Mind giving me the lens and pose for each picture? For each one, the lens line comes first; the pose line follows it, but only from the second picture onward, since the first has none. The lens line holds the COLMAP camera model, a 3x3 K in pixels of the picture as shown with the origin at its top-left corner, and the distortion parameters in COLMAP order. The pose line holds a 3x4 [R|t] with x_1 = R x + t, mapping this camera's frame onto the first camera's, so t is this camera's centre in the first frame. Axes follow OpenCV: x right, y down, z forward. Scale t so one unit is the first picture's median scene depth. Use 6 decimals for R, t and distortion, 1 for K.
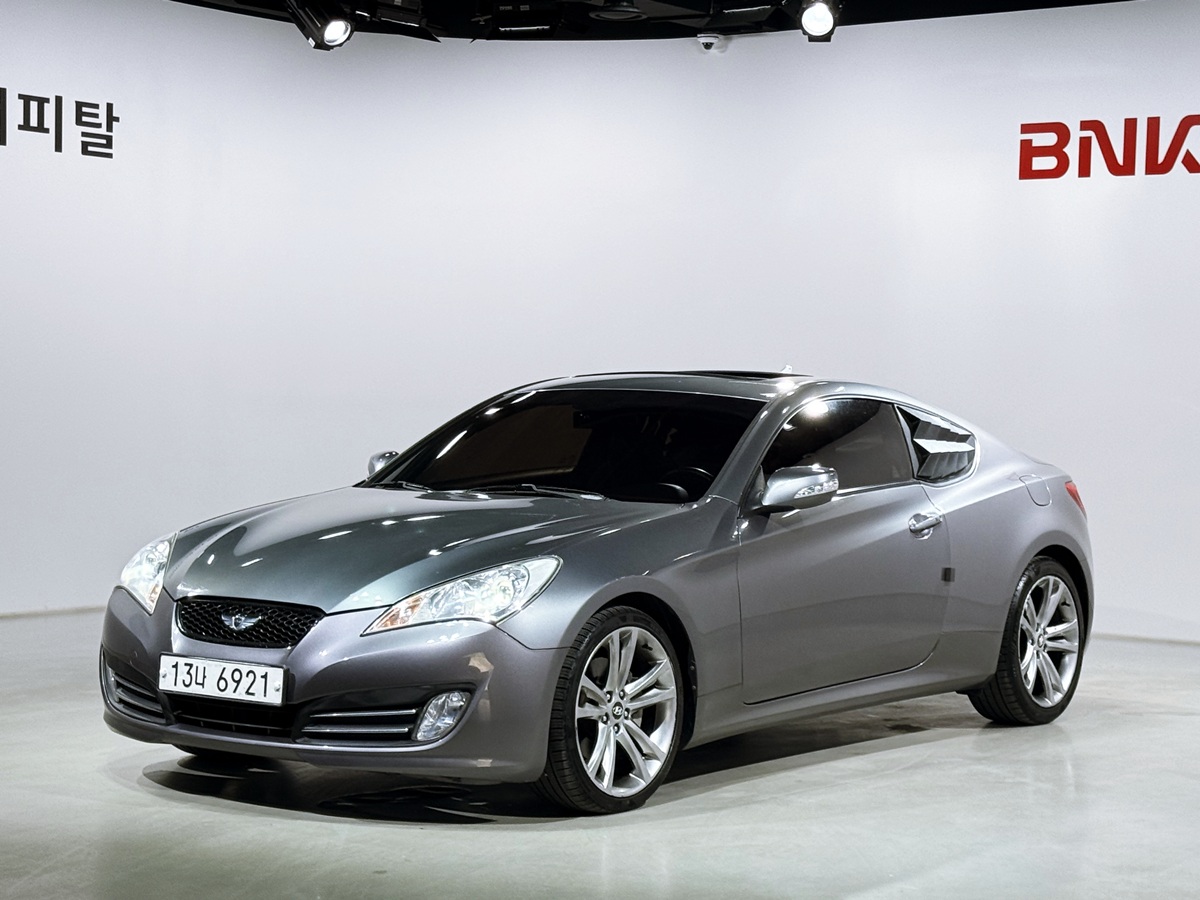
lens RADIAL K [[2383.1, 0, 609.2], [0, 2383.1, 442.6], [0, 0, 1]] dist [0.175825, 0.000000]
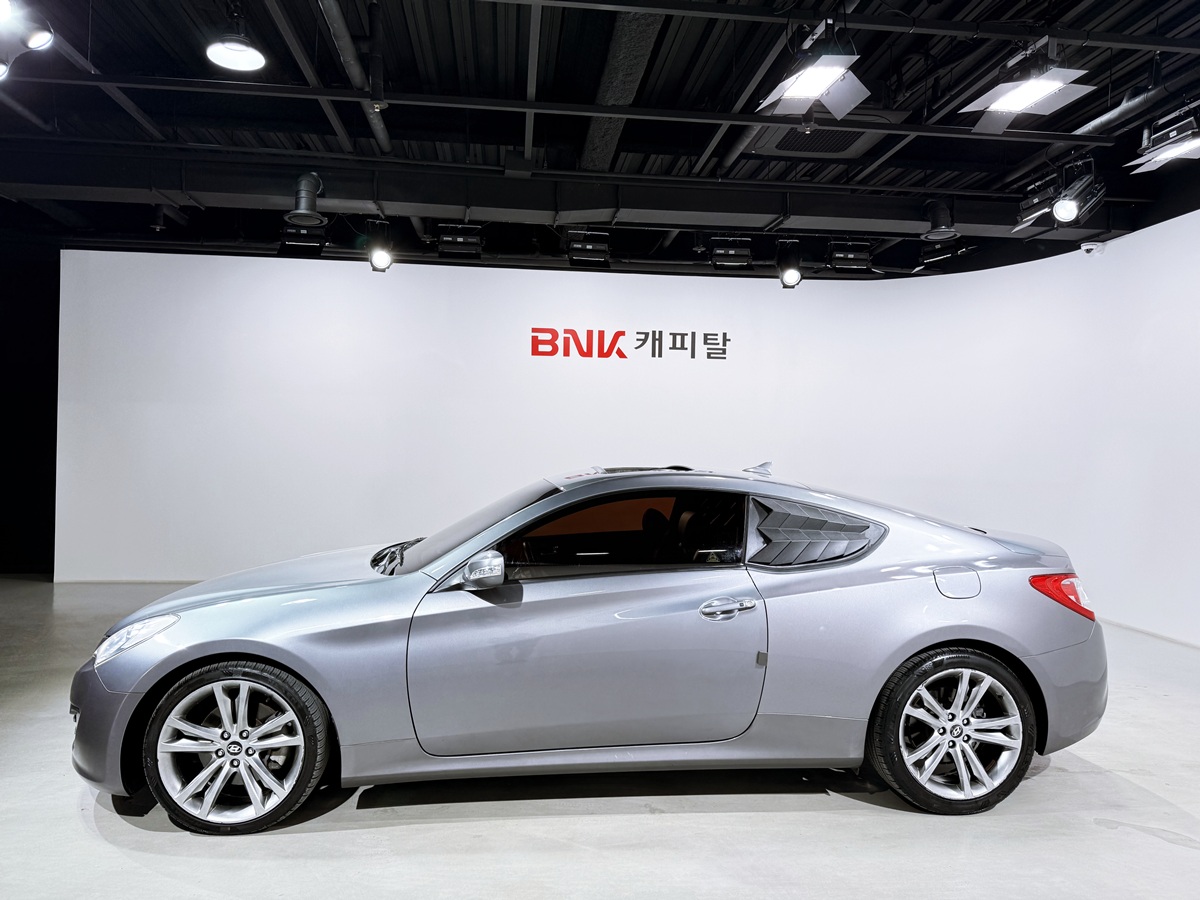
lens RADIAL K [[839.3, 0, 624.1], [0, 839.3, 433.3], [0, 0, 1]] dist [0.028312, -0.034079]
pose [[0.682232, -0.027423, -0.730621, 0.251226], [-0.019910, 0.998229, -0.056059, -0.015103], [0.730865, 0.052792, 0.680478, 0.465875]]
